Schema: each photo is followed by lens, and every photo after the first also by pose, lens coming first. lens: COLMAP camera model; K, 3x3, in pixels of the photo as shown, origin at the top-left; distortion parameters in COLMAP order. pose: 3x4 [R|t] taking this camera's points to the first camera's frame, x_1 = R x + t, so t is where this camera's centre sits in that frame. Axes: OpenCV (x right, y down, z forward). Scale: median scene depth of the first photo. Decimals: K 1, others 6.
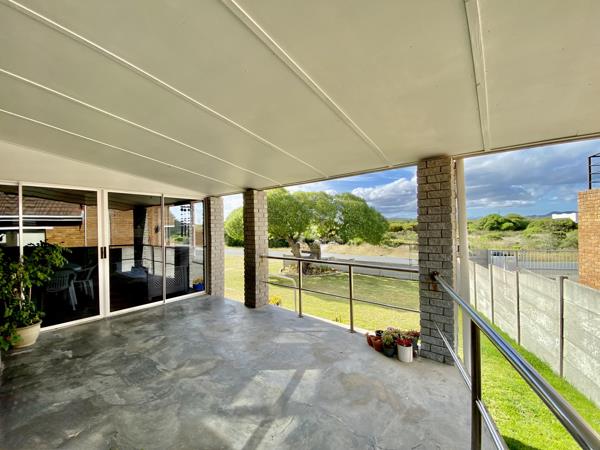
lens RADIAL K [[254.0, 0, 294.3], [0, 254.0, 224.3], [0, 0, 1]] dist [-0.024226, -0.002163]
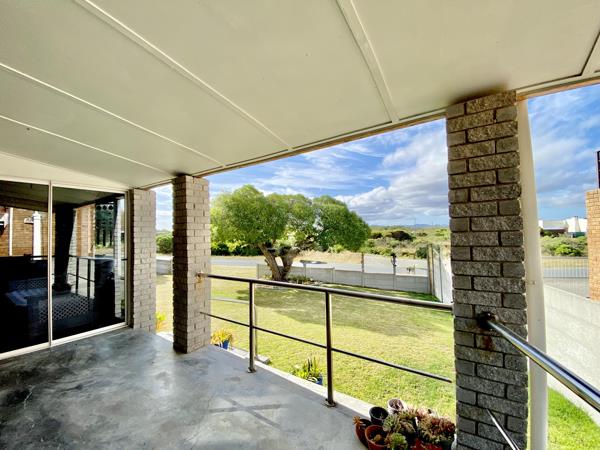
lens RADIAL K [[254.0, 0, 298.0], [0, 254.0, 225.3], [0, 0, 1]] dist [-0.024226, -0.002163]
pose [[0.996074, 0.000895, 0.088516, 0.058983], [0.001251, 0.999707, -0.024180, 0.010298], [-0.088512, 0.024196, 0.995781, 0.240124]]
